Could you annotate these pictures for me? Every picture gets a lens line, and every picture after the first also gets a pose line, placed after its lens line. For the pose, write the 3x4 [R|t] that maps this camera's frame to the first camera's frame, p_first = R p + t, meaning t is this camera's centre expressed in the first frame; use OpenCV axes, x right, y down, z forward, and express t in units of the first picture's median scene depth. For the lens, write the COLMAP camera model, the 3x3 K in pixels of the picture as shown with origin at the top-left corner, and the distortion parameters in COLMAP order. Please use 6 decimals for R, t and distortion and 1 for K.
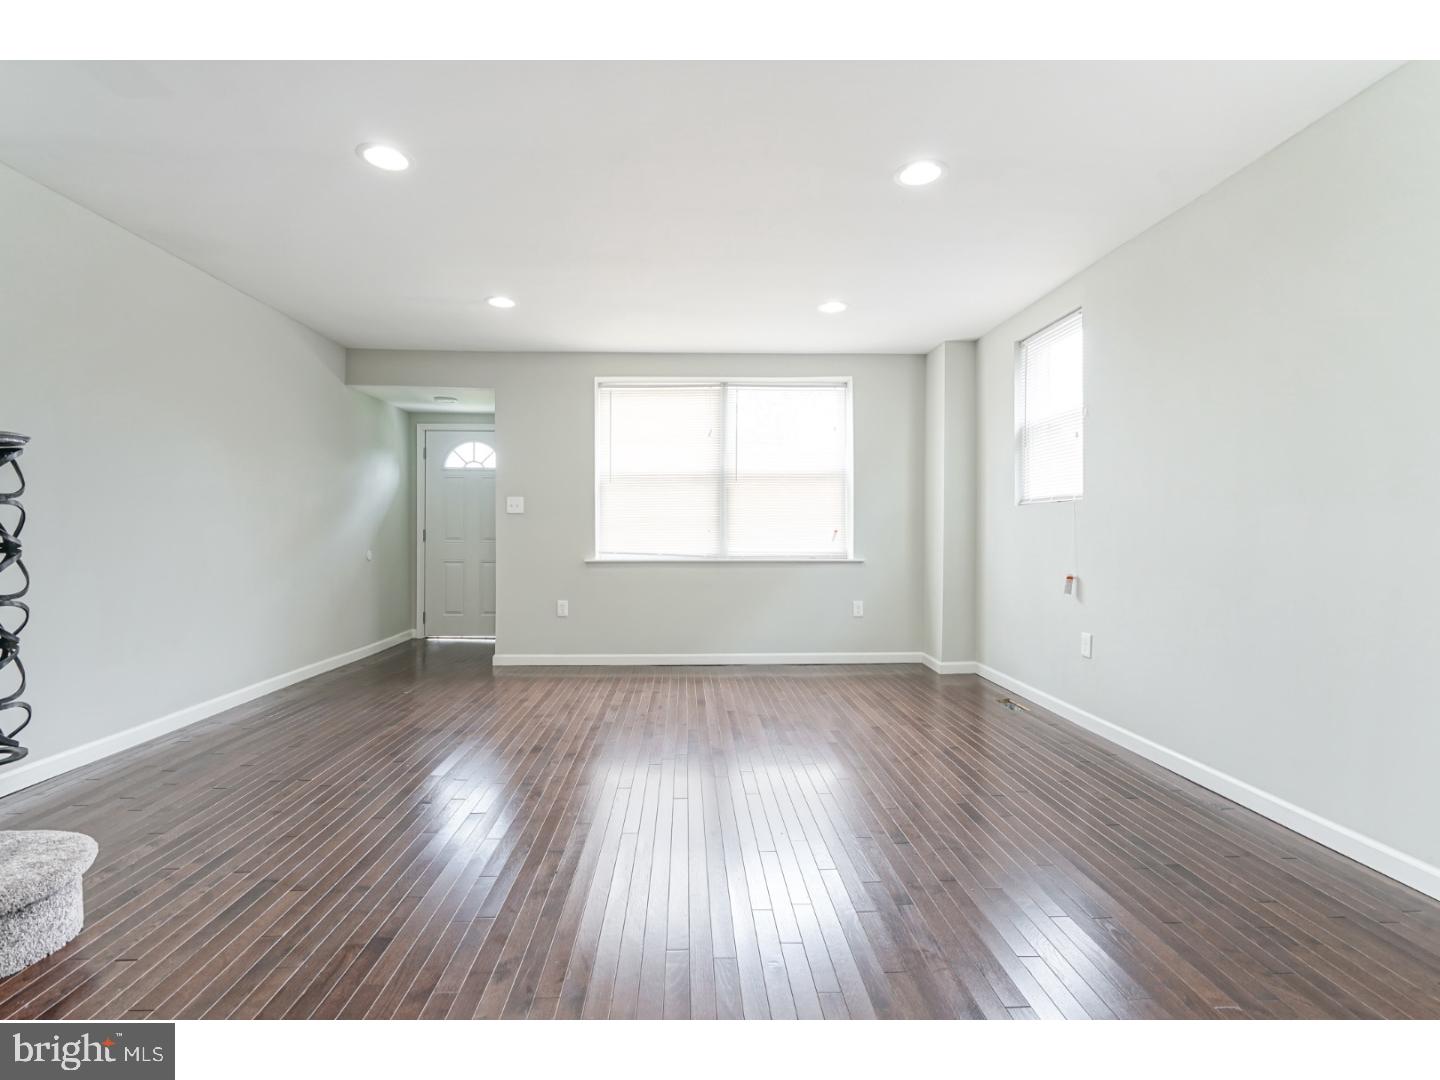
lens RADIAL K [[652.7, 0, 707.7], [0, 652.7, 536.4], [0, 0, 1]] dist [-0.009598, 0.002637]
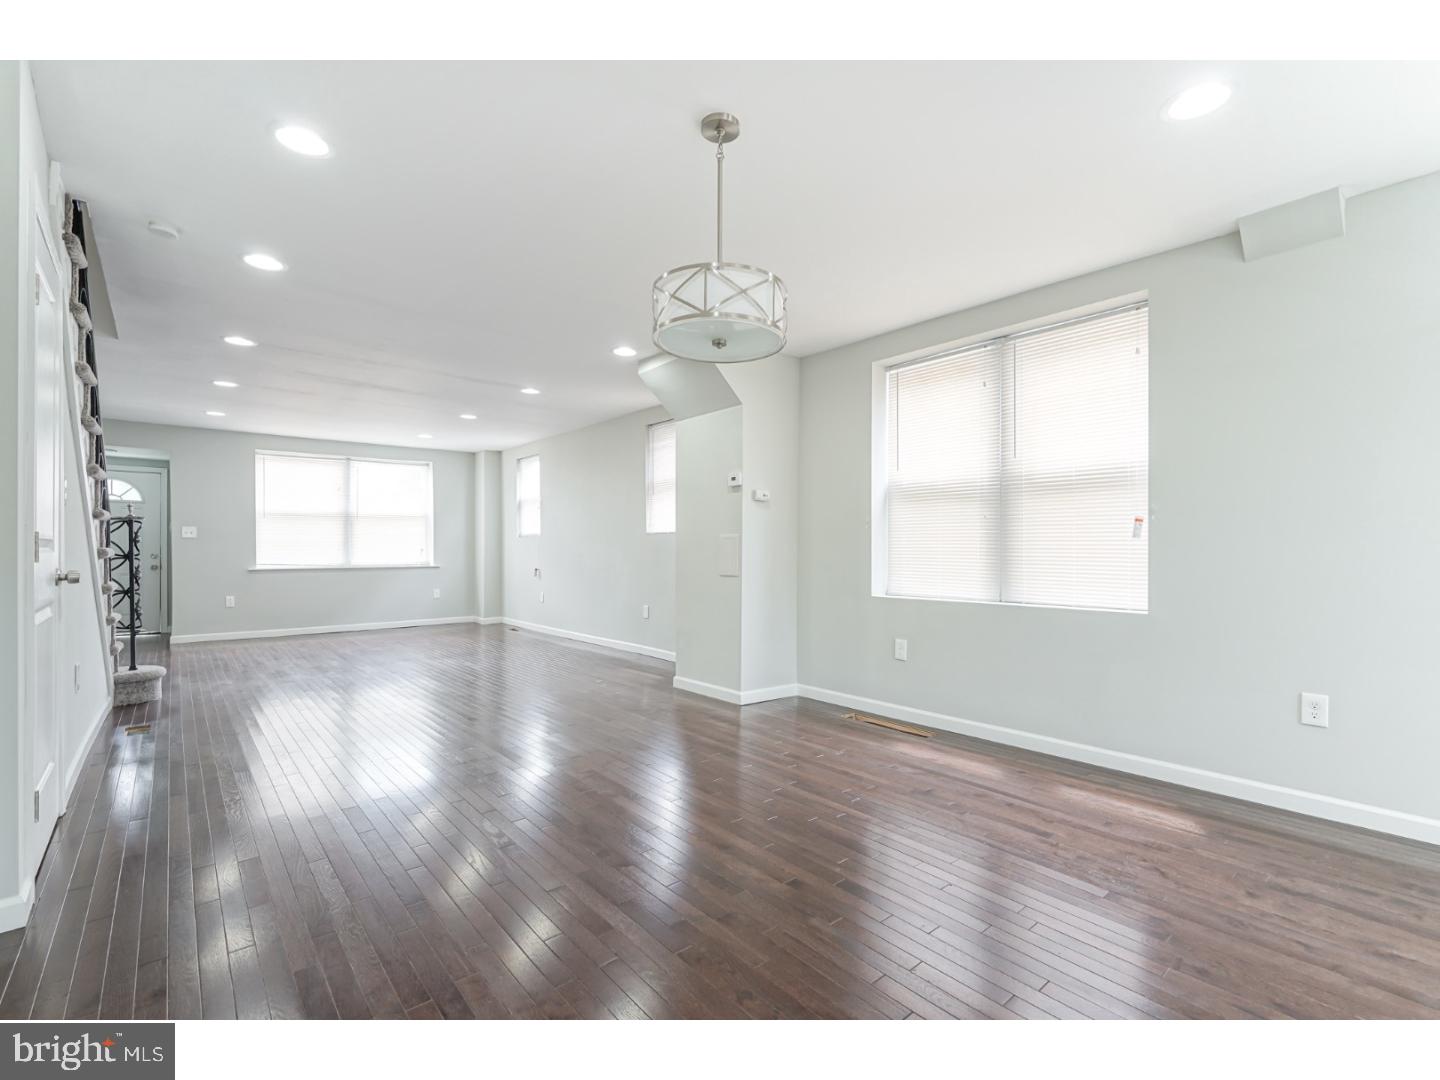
lens RADIAL K [[652.7, 0, 714.7], [0, 652.7, 554.6], [0, 0, 1]] dist [-0.009598, 0.002637]
pose [[0.787152, -0.007368, 0.616715, -0.265879], [0.008771, 0.999961, 0.000751, 0.011068], [-0.616697, 0.004818, 0.787186, -0.860985]]
